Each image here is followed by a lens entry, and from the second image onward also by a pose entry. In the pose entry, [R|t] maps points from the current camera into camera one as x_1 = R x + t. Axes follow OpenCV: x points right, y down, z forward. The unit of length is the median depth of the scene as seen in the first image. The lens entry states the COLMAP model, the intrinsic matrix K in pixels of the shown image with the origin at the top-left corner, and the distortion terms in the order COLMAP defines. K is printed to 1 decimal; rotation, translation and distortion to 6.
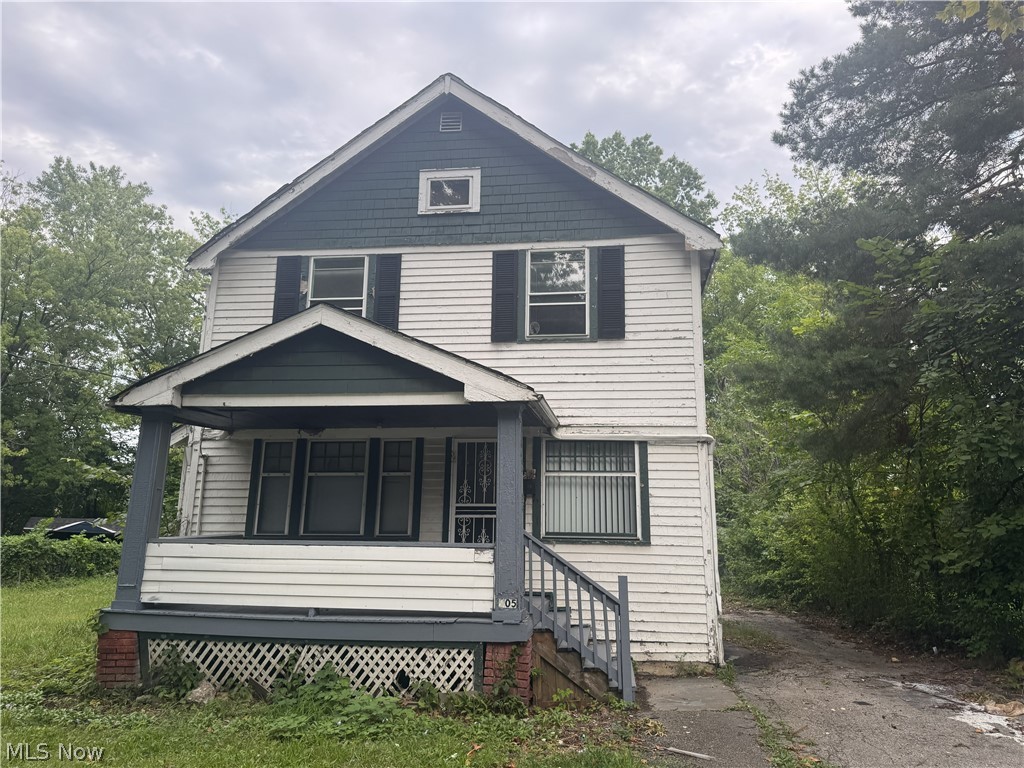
lens RADIAL K [[725.6, 0, 515.8], [0, 725.6, 384.5], [0, 0, 1]] dist [0.080546, -0.104972]
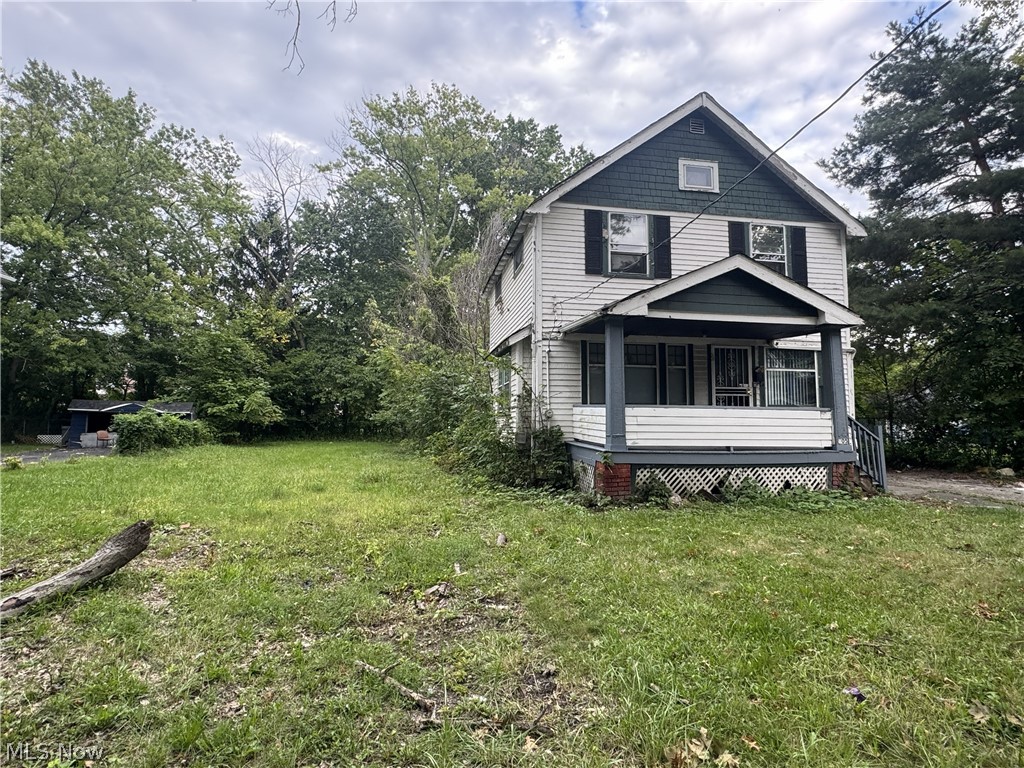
lens RADIAL K [[549.5, 0, 512.0], [0, 549.5, 384.0], [0, 0, 1]] dist [-0.003231, -0.000156]
pose [[0.952934, 0.012509, 0.302919, -0.839383], [-0.054587, 0.989899, 0.130842, 0.026812], [-0.298223, -0.141219, 0.943992, 0.014759]]
